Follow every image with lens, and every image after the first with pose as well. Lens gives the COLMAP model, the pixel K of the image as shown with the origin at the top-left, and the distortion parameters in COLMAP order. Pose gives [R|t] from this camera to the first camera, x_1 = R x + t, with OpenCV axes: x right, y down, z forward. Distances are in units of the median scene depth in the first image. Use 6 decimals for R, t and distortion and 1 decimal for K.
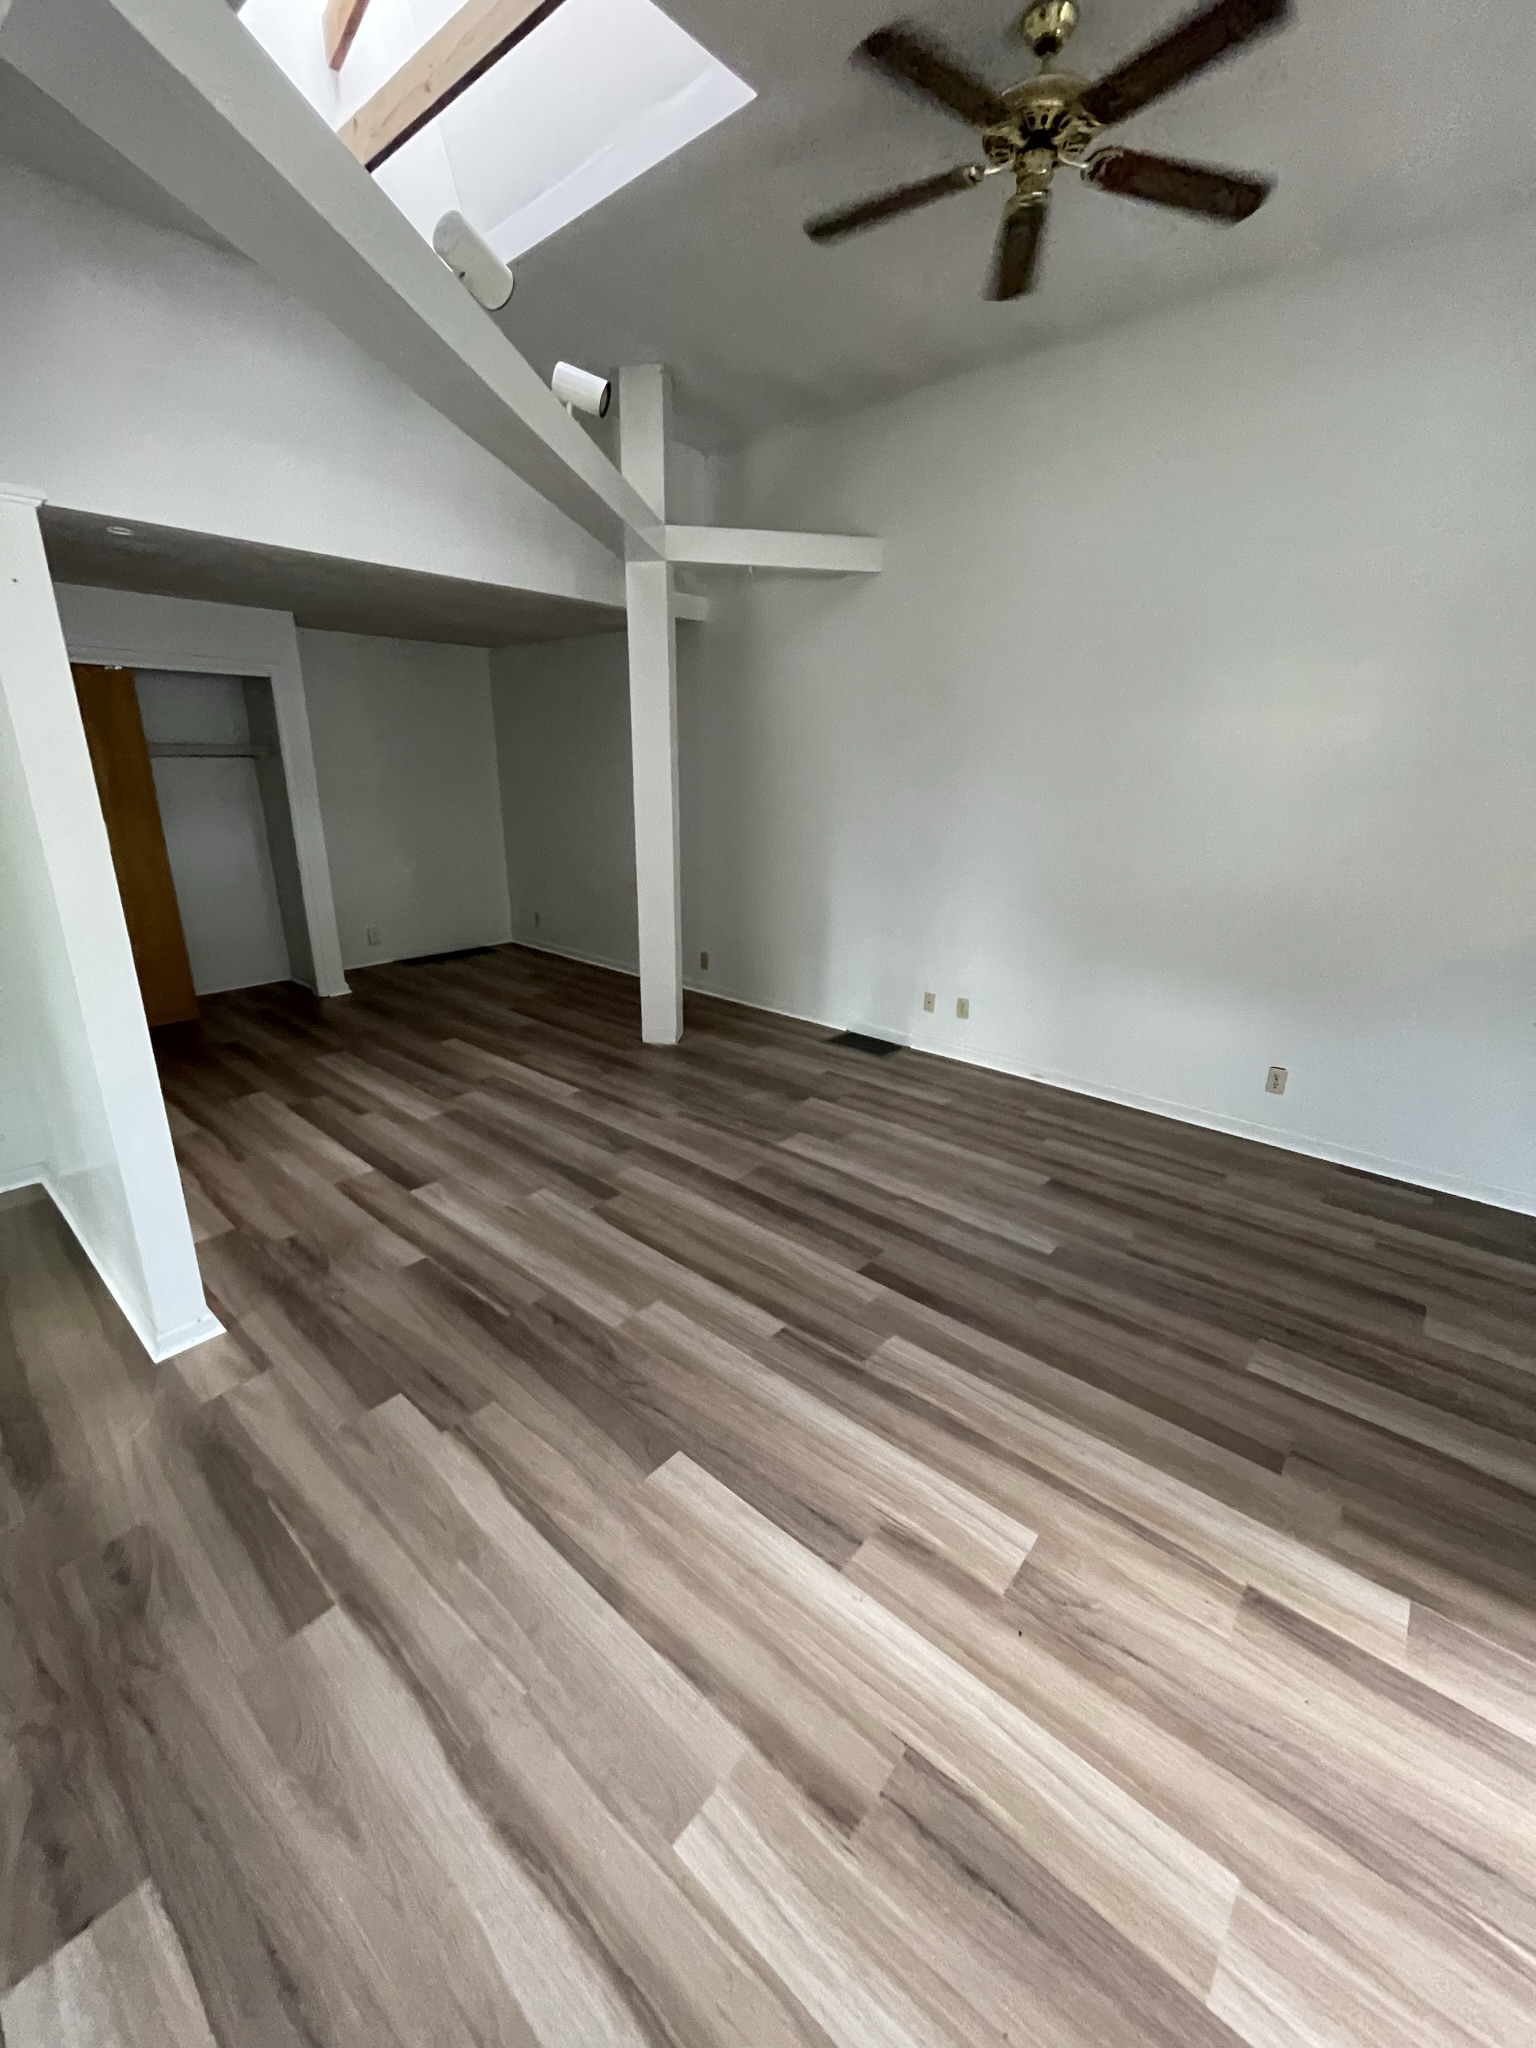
lens RADIAL K [[827.7, 0, 762.8], [0, 827.7, 1014.9], [0, 0, 1]] dist [-0.004754, 0.001208]
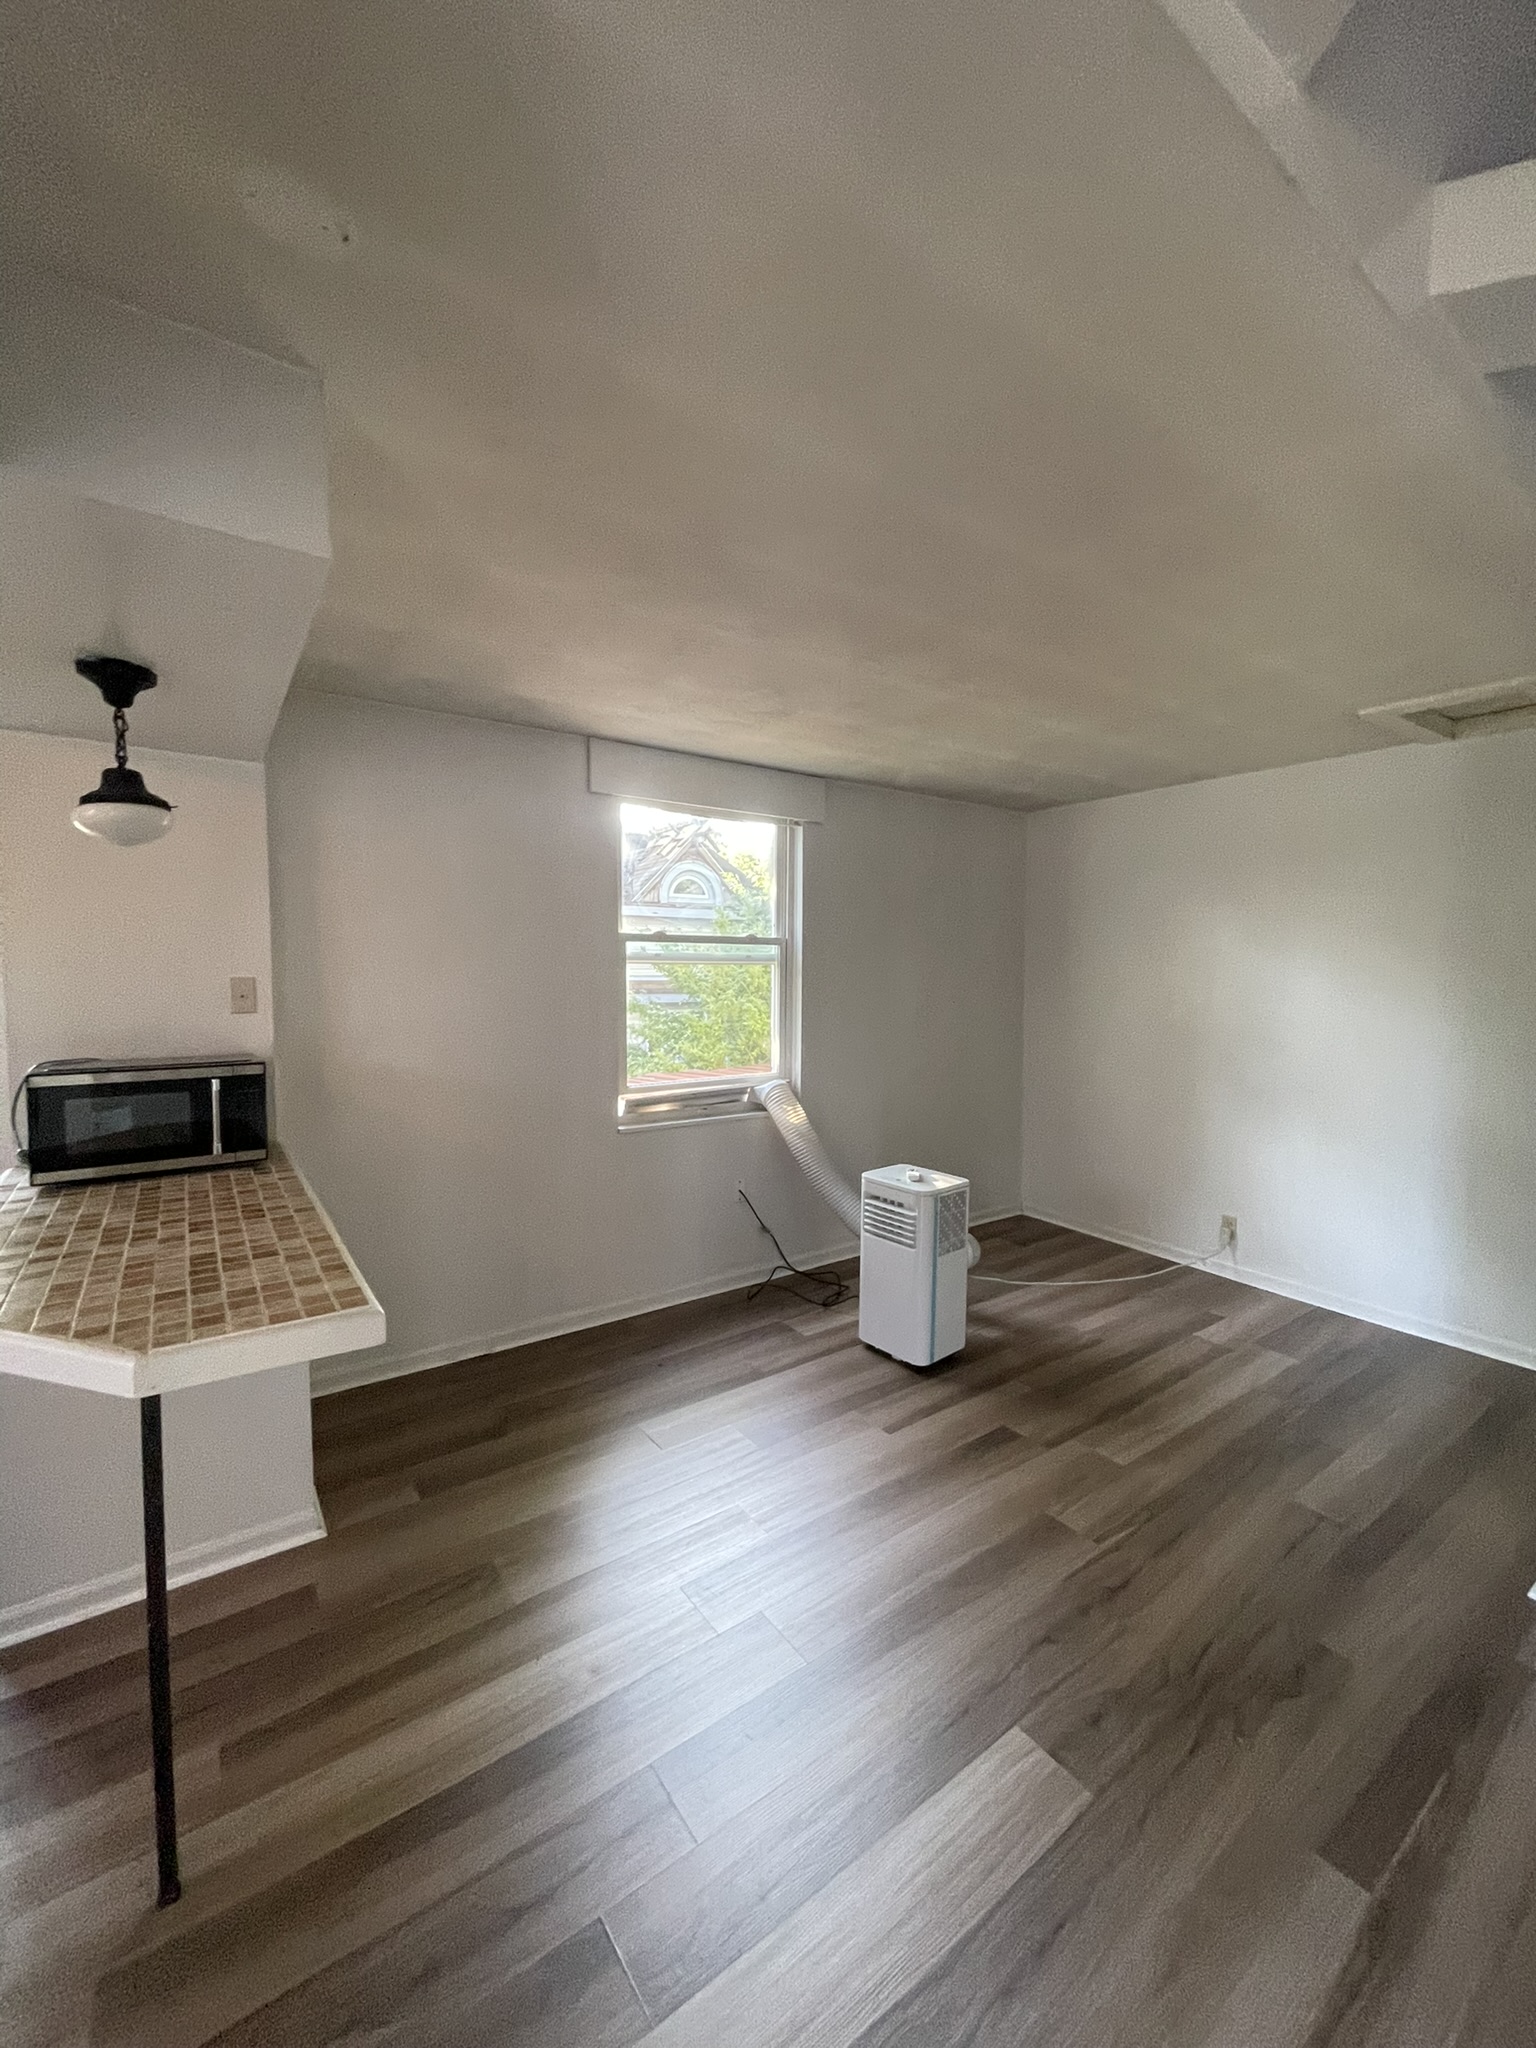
lens RADIAL K [[827.7, 0, 763.3], [0, 827.7, 1013.9], [0, 0, 1]] dist [-0.004754, 0.001208]
pose [[-0.236428, 0.041457, -0.970764, 0.199809], [-0.292942, 0.949560, 0.111897, -0.016578], [0.926438, 0.310833, -0.212358, 0.176609]]
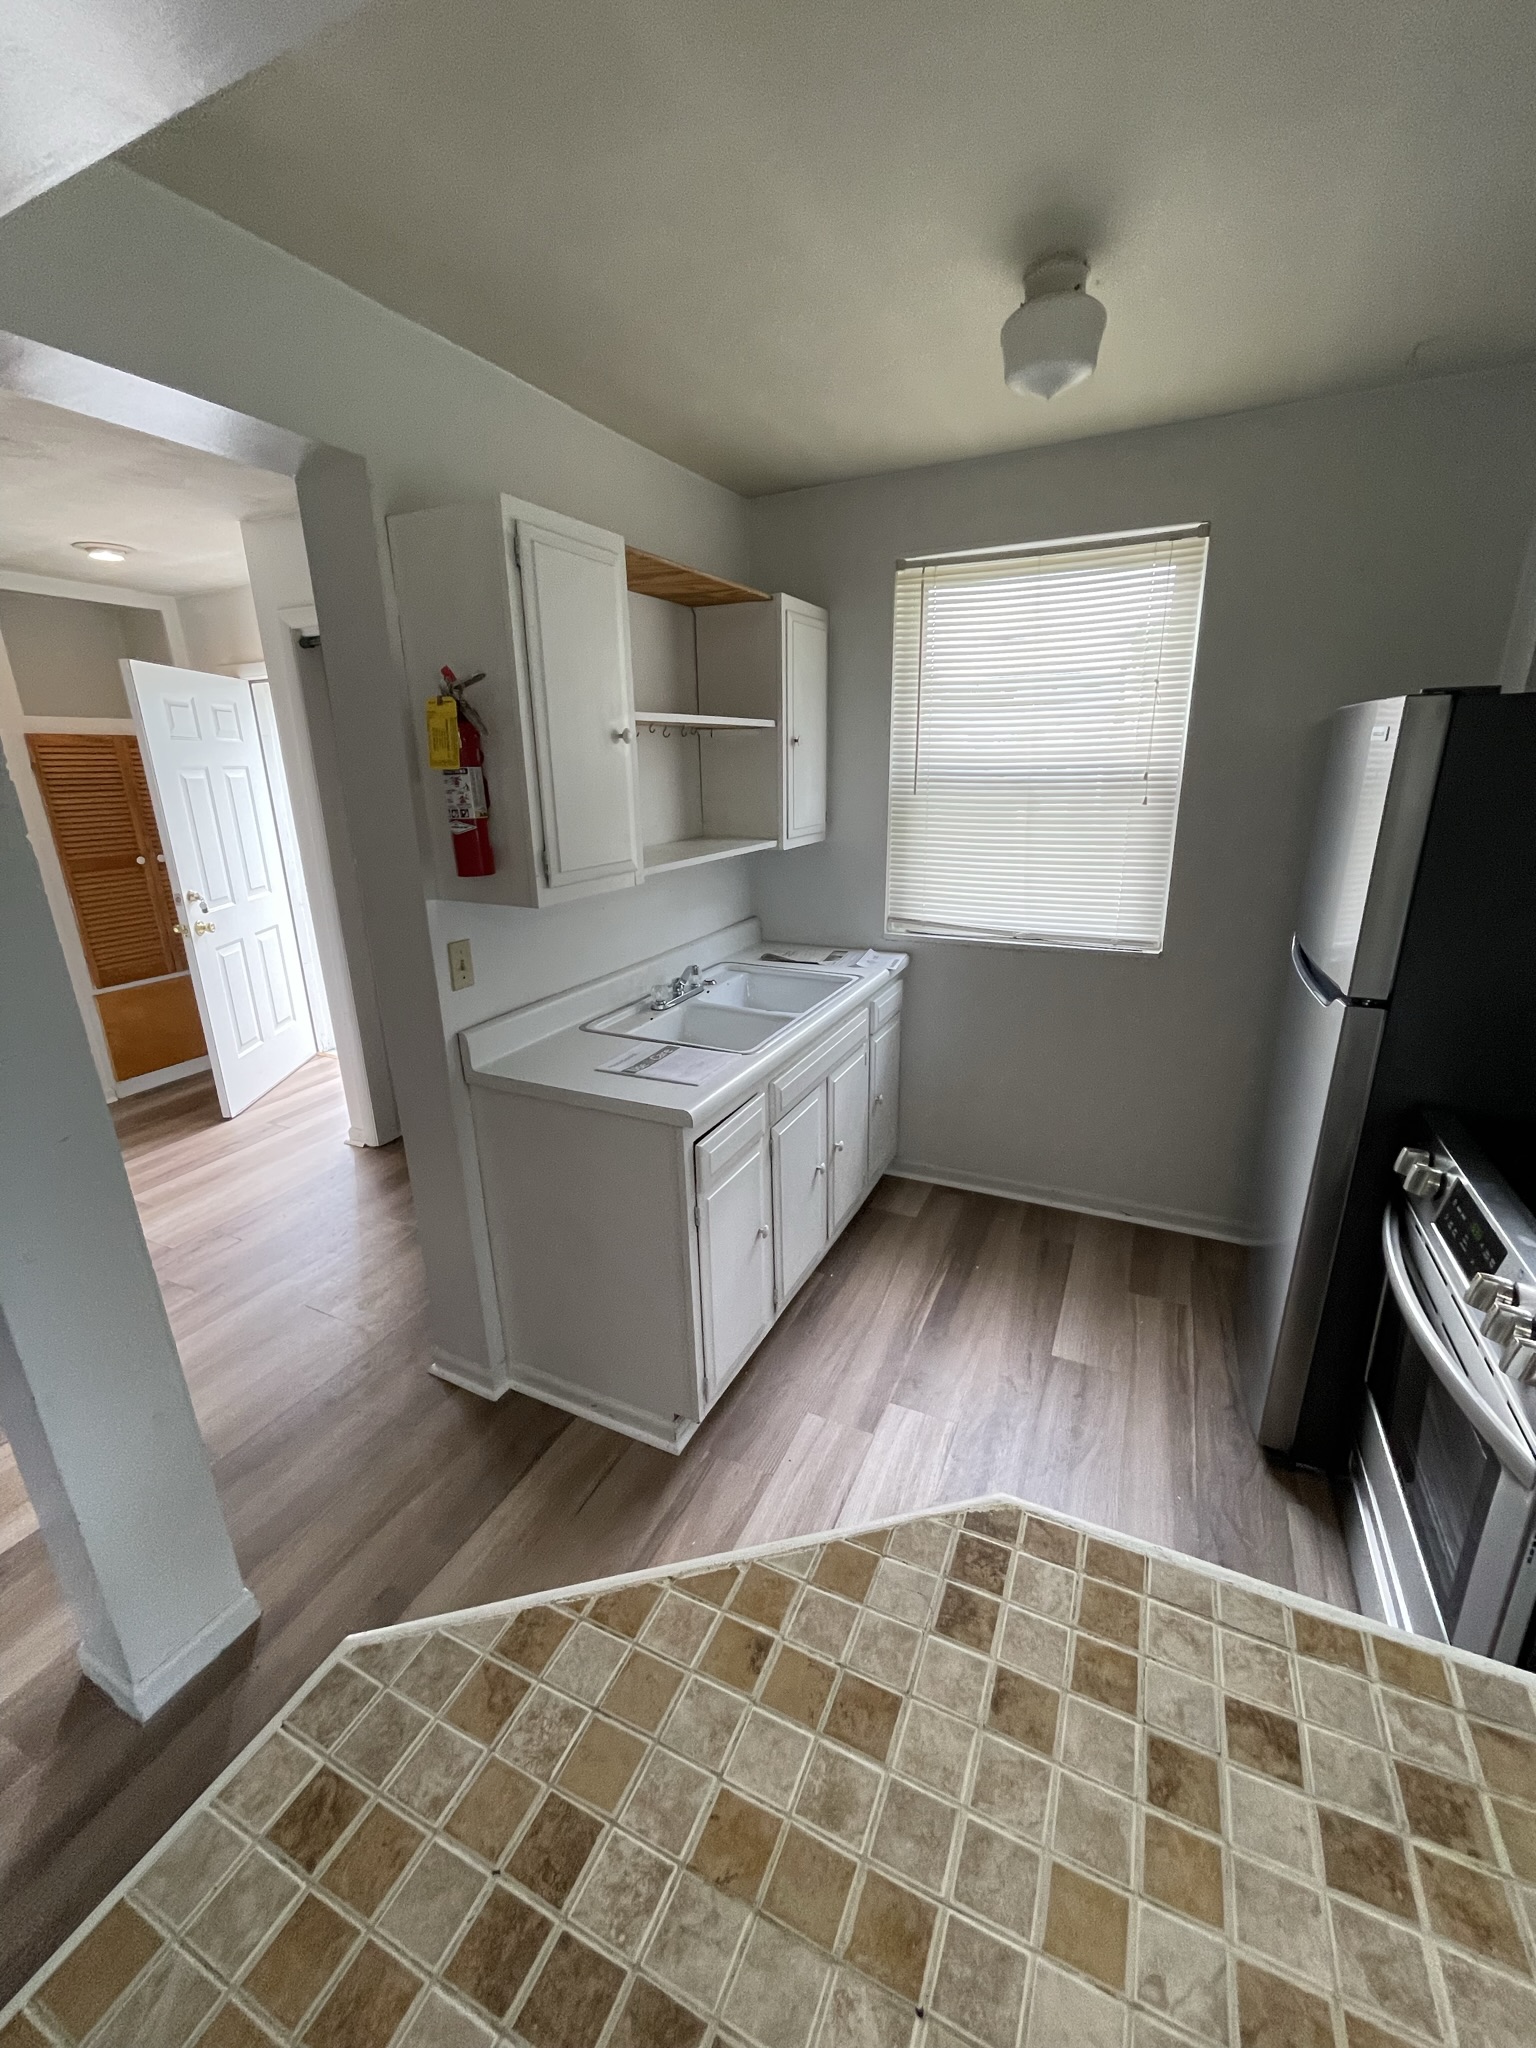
lens RADIAL K [[827.7, 0, 762.2], [0, 827.7, 1012.0], [0, 0, 1]] dist [-0.004754, 0.001208]
pose [[-0.268382, -0.288091, 0.919225, -0.270955], [0.304904, 0.879769, 0.364746, 0.080749], [-0.913786, 0.378167, -0.148274, -0.249392]]
